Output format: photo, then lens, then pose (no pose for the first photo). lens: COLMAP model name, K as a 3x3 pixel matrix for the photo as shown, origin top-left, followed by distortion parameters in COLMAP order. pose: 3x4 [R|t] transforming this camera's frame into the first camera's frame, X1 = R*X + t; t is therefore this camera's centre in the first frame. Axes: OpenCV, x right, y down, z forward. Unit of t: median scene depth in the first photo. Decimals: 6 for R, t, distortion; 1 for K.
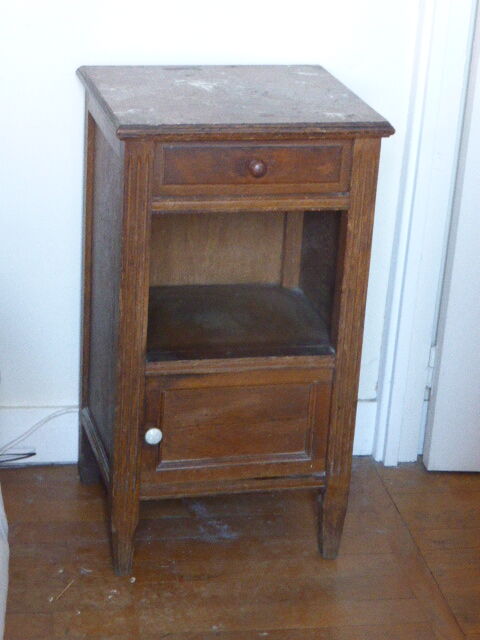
lens RADIAL K [[1618.0, 0, 240.0], [0, 1618.0, 320.0], [0, 0, 1]] dist [0.022630, -0.310555]
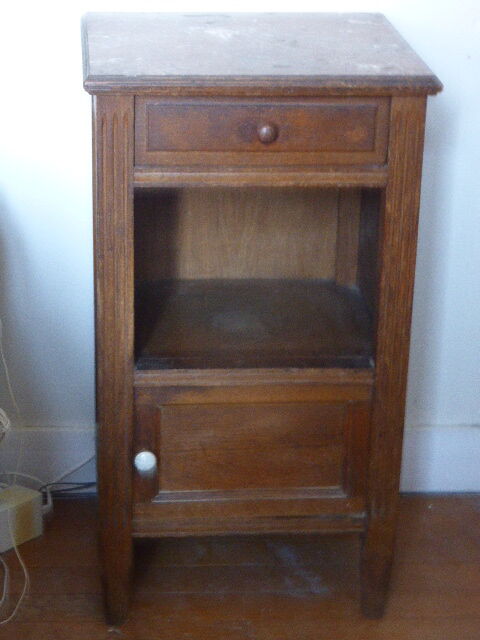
lens RADIAL K [[1618.0, 0, 240.0], [0, 1618.0, 320.0], [0, 0, 1]] dist [0.022630, -0.310555]
pose [[0.988269, 0.027138, -0.150292, 0.116791], [-0.027641, 0.999617, -0.001252, 0.000301], [0.150201, 0.005392, 0.988641, 0.201467]]
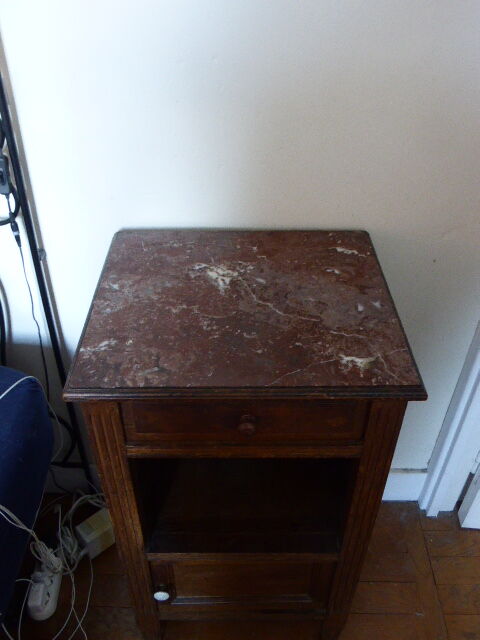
lens RADIAL K [[571.0, 0, 240.0], [0, 571.0, 320.0], [0, 0, 1]] dist [-0.058989, -0.000901]
pose [[0.969483, 0.105576, -0.221261, 0.063575], [-0.041038, 0.959674, 0.278104, -0.218612], [0.241699, -0.260537, 0.934720, 0.717139]]
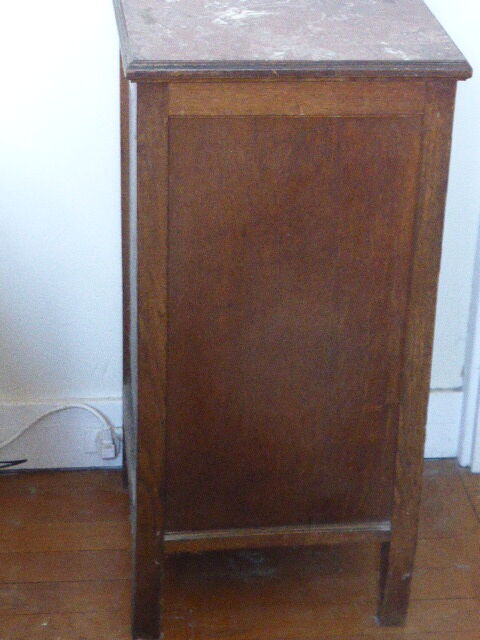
lens RADIAL K [[1741.8, 0, 240.0], [0, 1741.8, 320.0], [0, 0, 1]] dist [0.027570, -0.484717]
pose [[0.141642, -0.482683, 0.864265, -0.784705], [0.349102, 0.841331, 0.412661, -0.362236], [-0.926318, 0.243267, 0.287673, 0.836750]]
